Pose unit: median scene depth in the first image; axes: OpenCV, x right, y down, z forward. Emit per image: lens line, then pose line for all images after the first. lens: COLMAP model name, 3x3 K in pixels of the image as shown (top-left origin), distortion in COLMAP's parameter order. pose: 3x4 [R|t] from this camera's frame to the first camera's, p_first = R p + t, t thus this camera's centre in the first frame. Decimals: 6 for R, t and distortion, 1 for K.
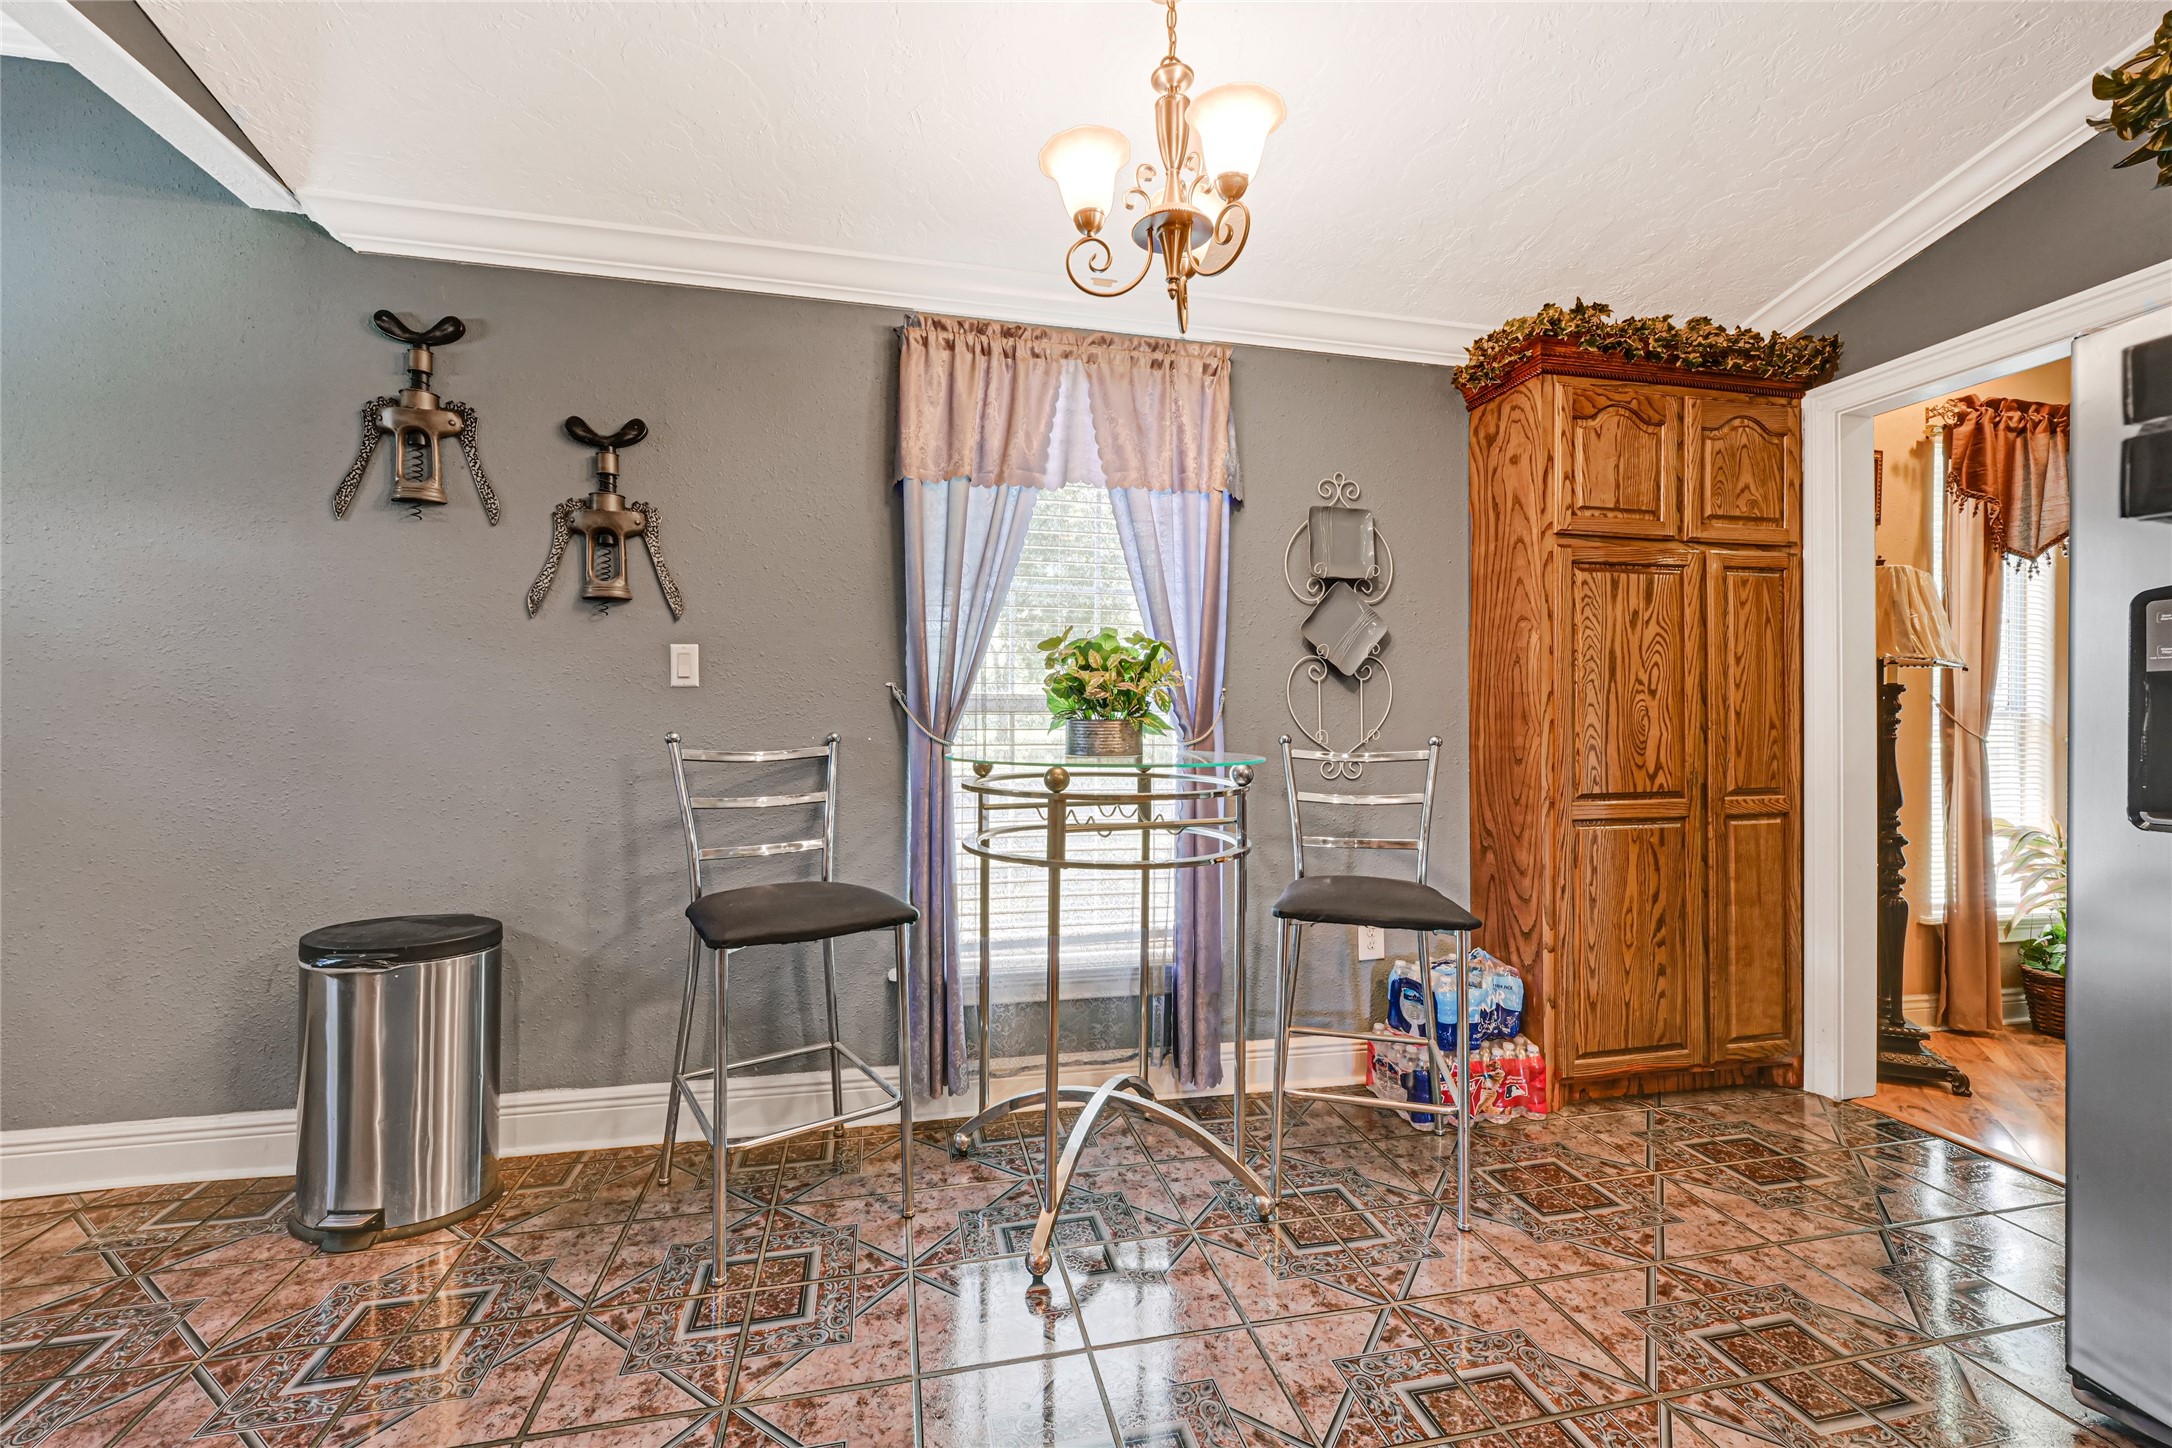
lens RADIAL K [[891.6, 0, 1078.9], [0, 891.6, 713.9], [0, 0, 1]] dist [-0.003861, 0.000327]
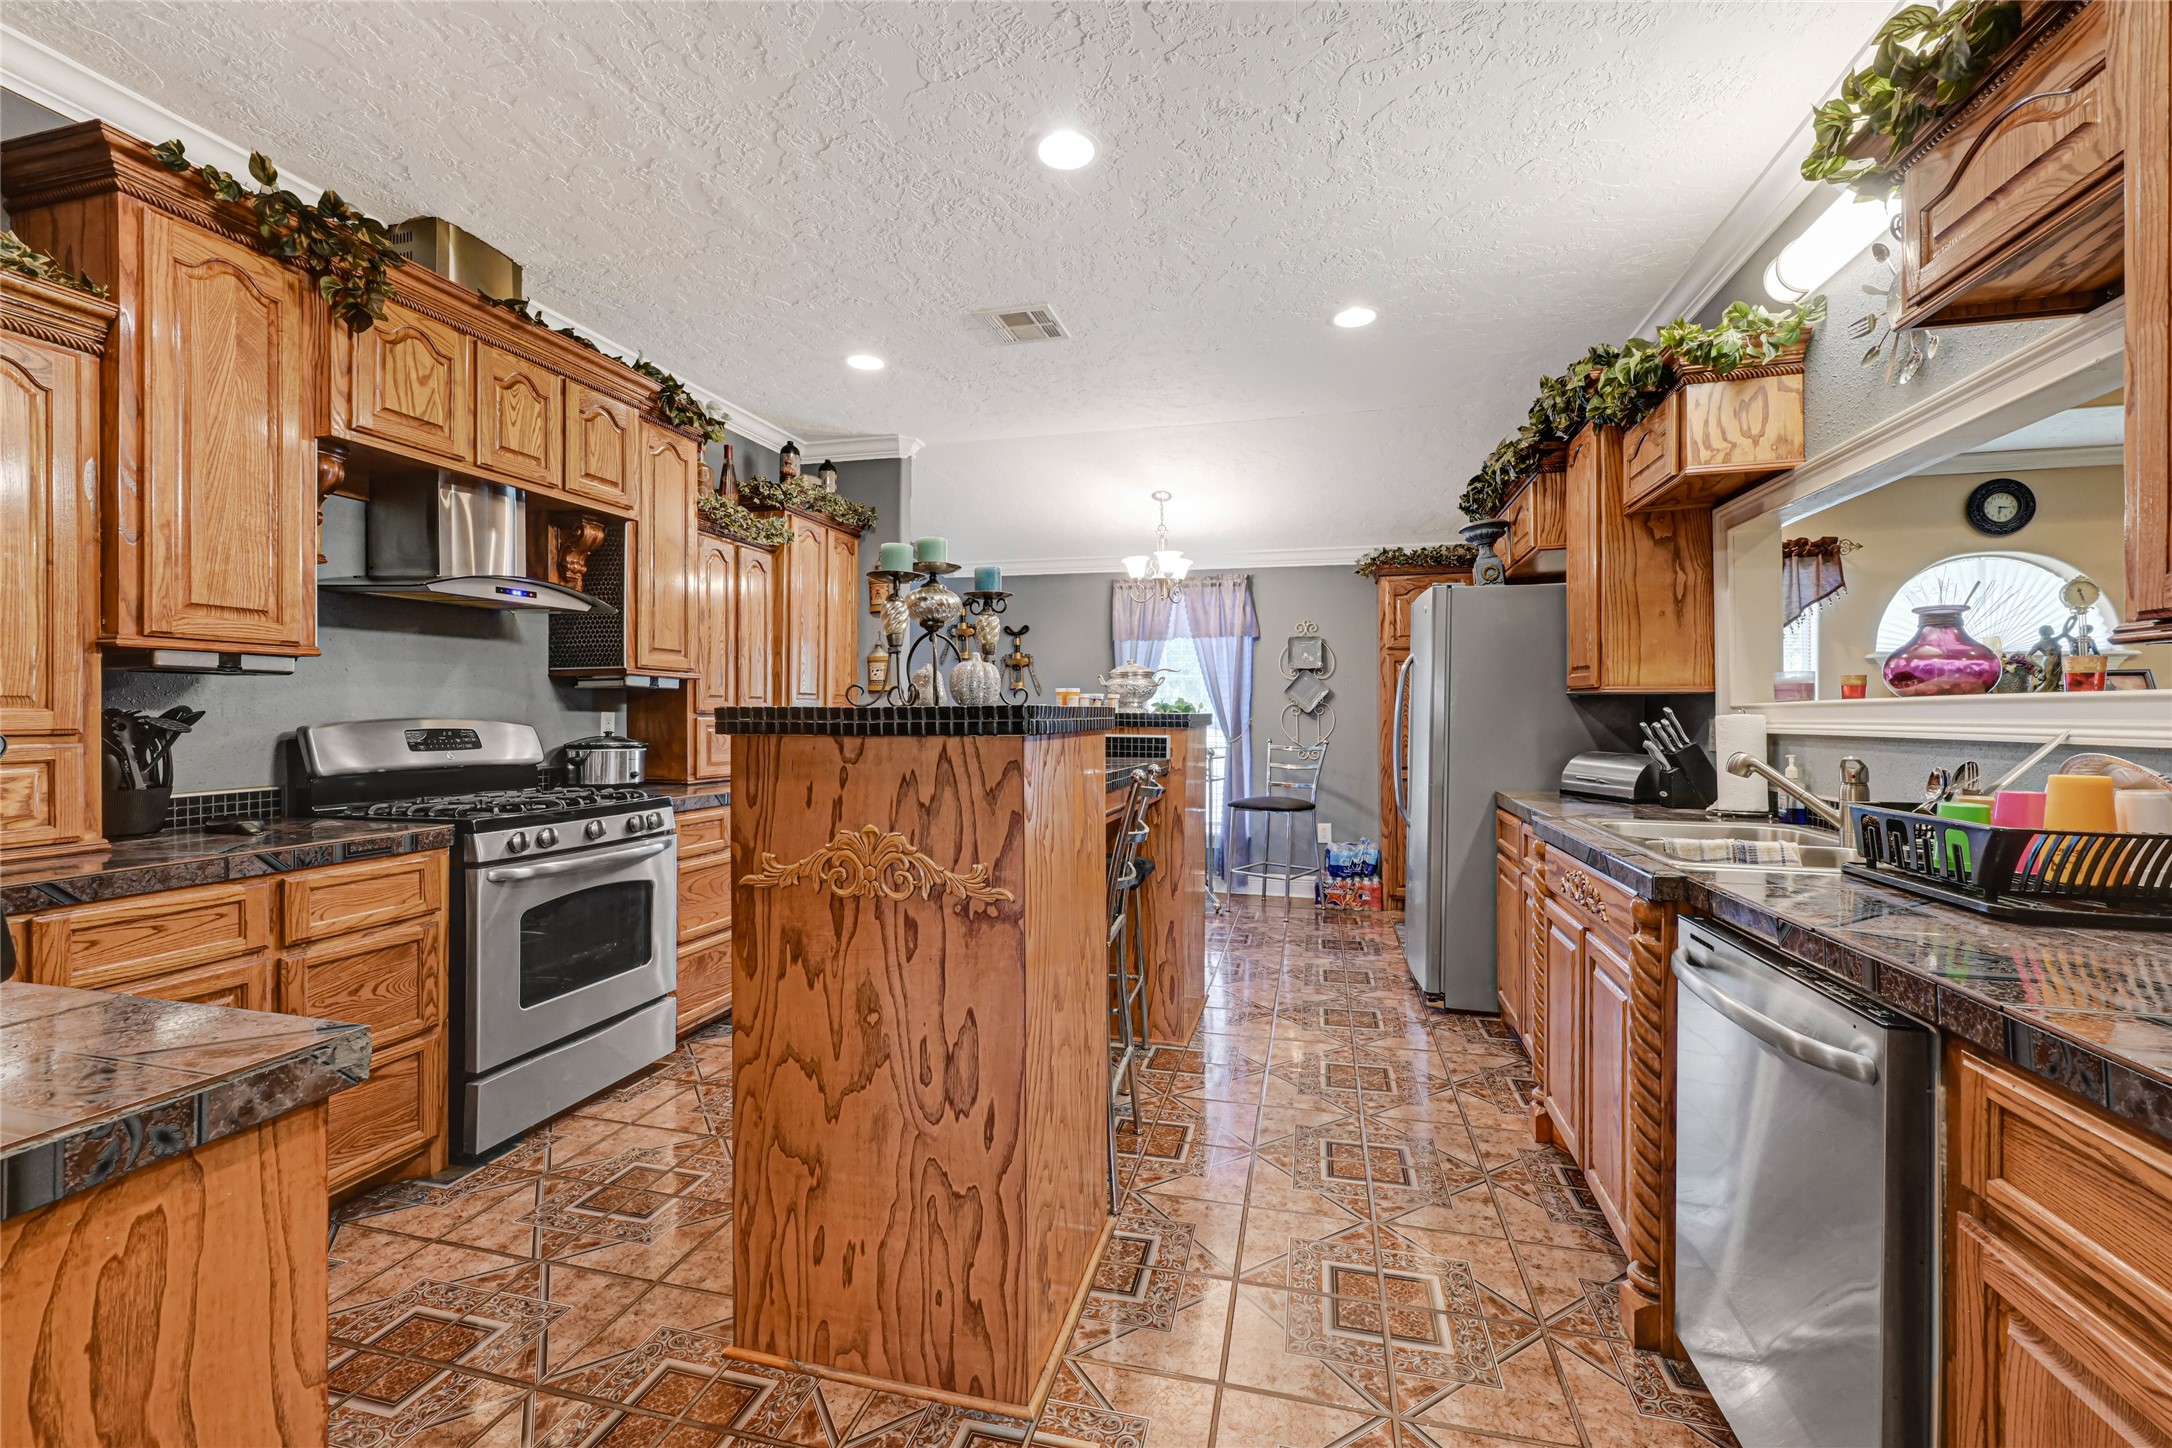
lens RADIAL K [[891.6, 0, 1093.9], [0, 891.6, 719.7], [0, 0, 1]] dist [-0.003861, 0.000327]
pose [[0.891970, -0.002324, -0.452088, 0.923028], [0.002730, 0.999996, 0.000246, -0.029439], [0.452086, -0.001454, 0.891973, -1.351367]]
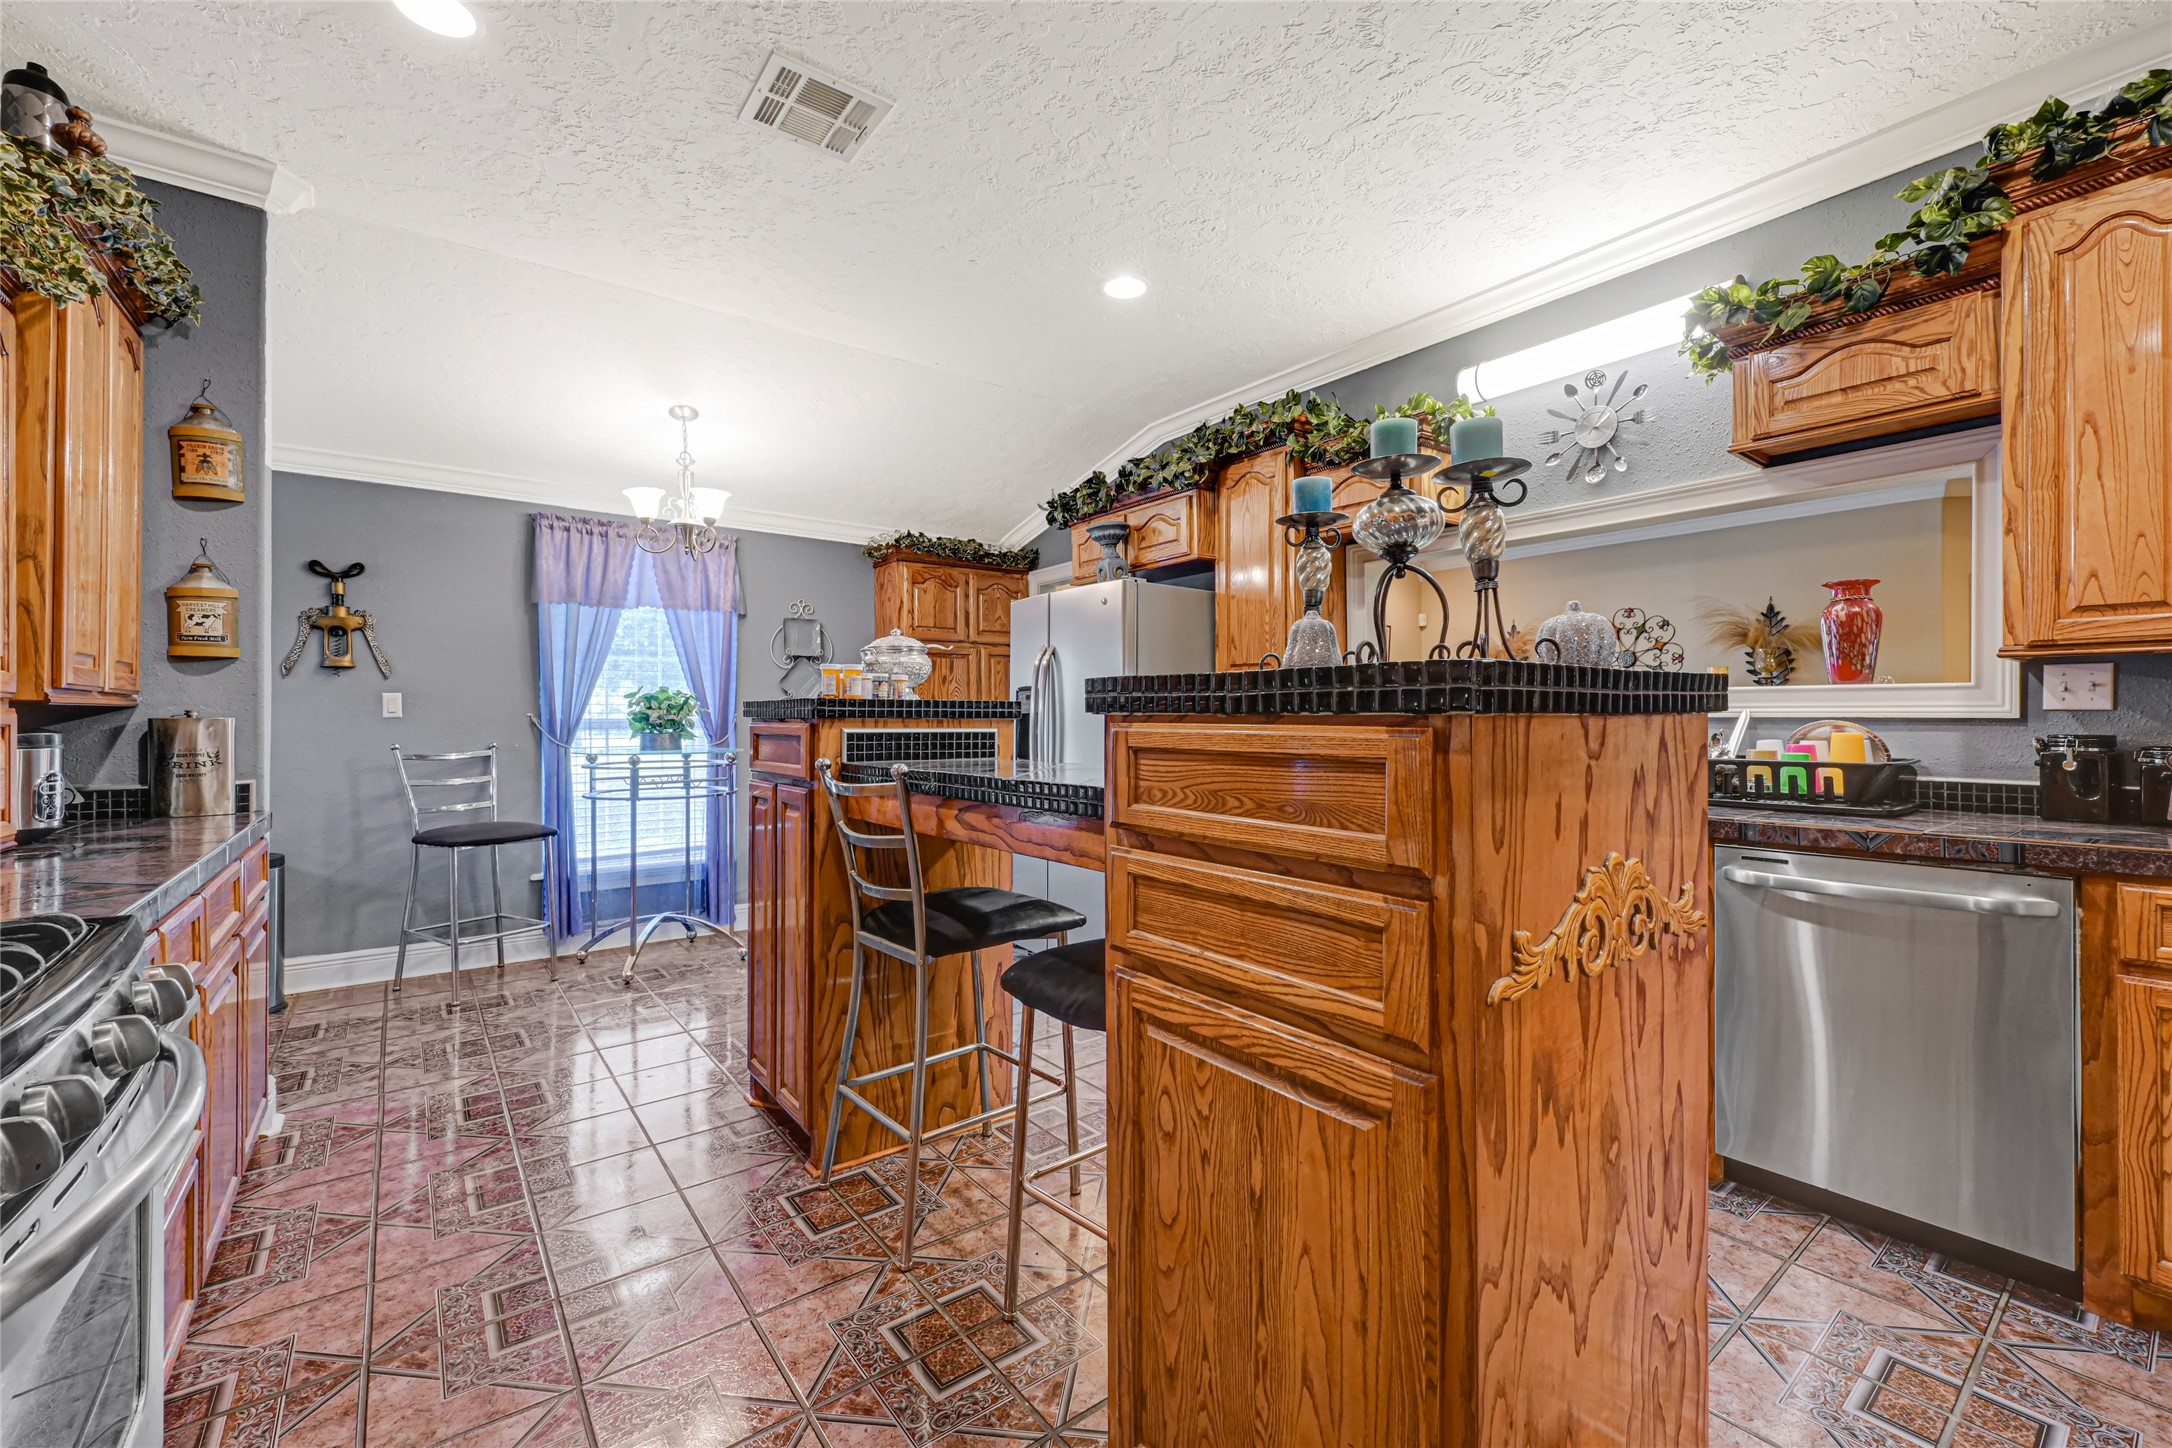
lens RADIAL K [[891.6, 0, 1099.5], [0, 891.6, 719.8], [0, 0, 1]] dist [-0.003861, 0.000327]
pose [[0.901863, -0.012107, 0.431853, 0.047058], [0.010940, 0.999927, 0.005187, -0.019465], [-0.431884, 0.000046, 0.901929, -1.106817]]
